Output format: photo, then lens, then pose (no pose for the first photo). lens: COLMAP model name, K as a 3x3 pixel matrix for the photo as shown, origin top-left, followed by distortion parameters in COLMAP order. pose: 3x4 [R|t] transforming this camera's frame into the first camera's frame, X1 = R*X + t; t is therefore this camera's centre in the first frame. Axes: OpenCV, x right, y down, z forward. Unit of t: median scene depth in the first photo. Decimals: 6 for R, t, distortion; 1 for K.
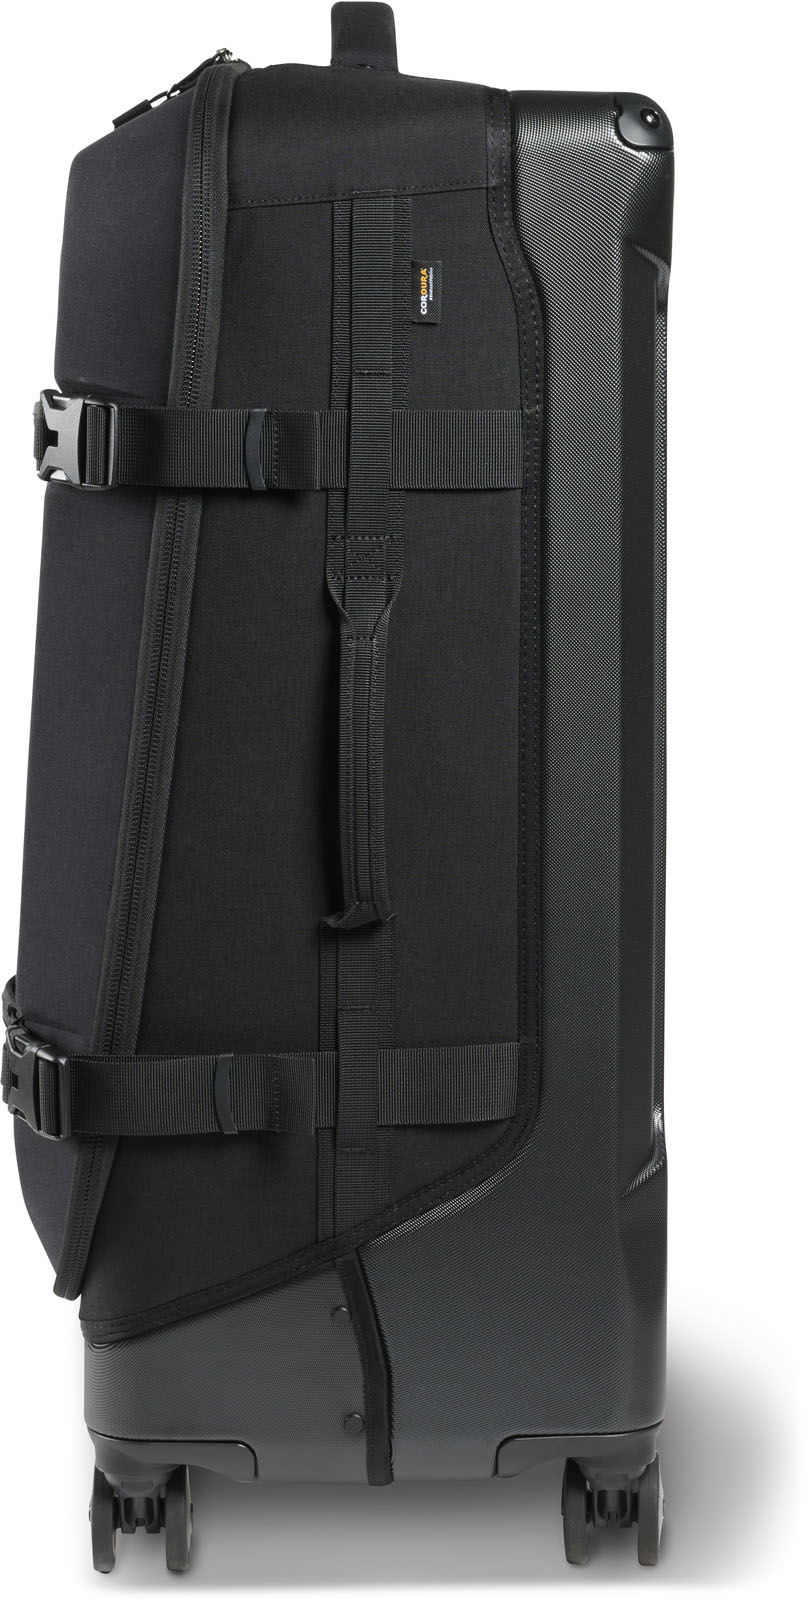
lens RADIAL K [[2414.1, 0, 404.2], [0, 2414.1, 797.9], [0, 0, 1]] dist [-0.041058, 0.000000]
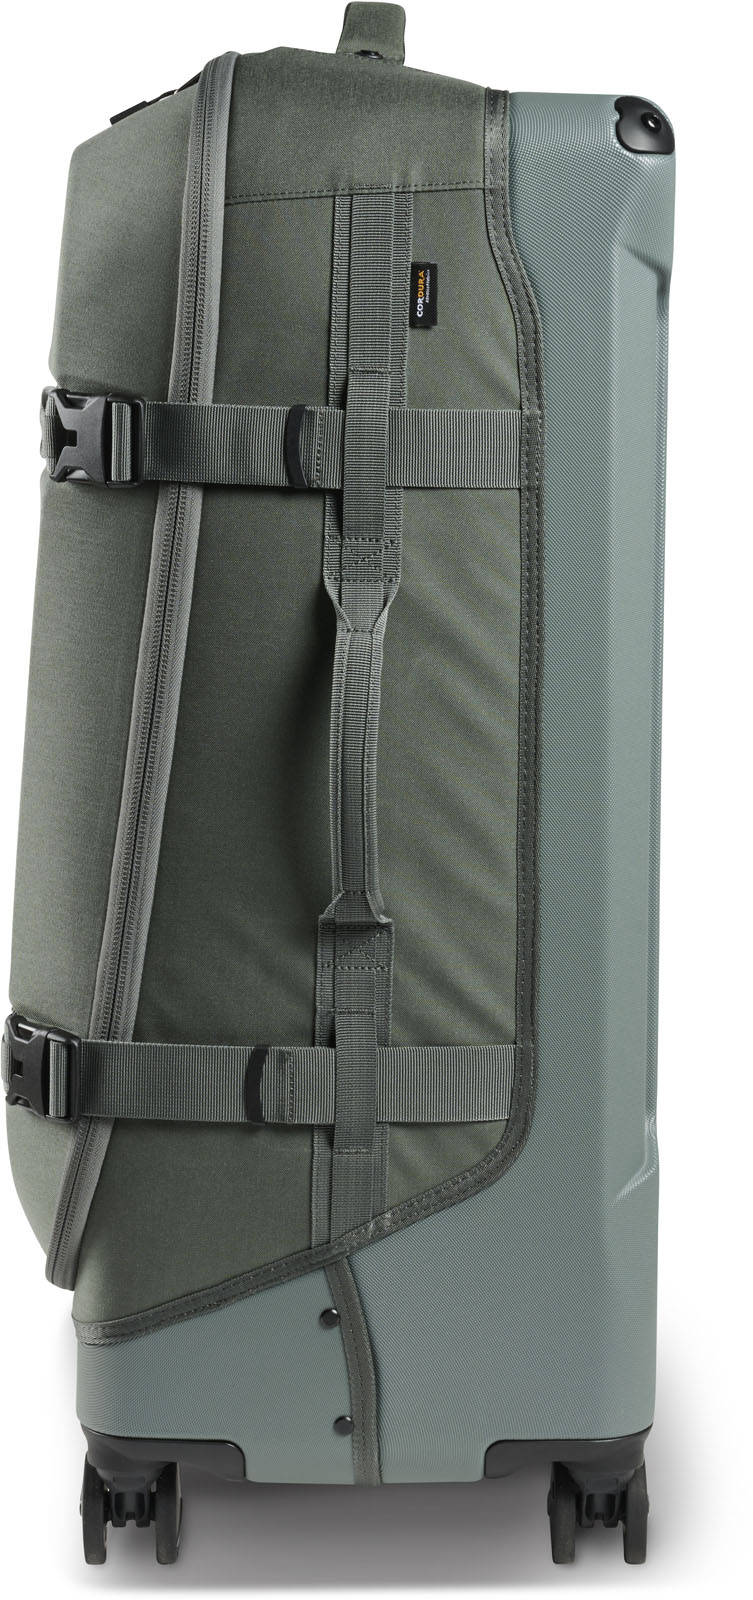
lens RADIAL K [[1905.8, 0, 379.6], [0, 1905.8, 802.6], [0, 0, 1]] dist [-0.004903, 0.000000]
pose [[0.999877, 0.011073, 0.011134, -0.017659], [-0.011499, 0.999176, 0.038921, -0.030111], [-0.010694, -0.039044, 0.999180, 0.212063]]
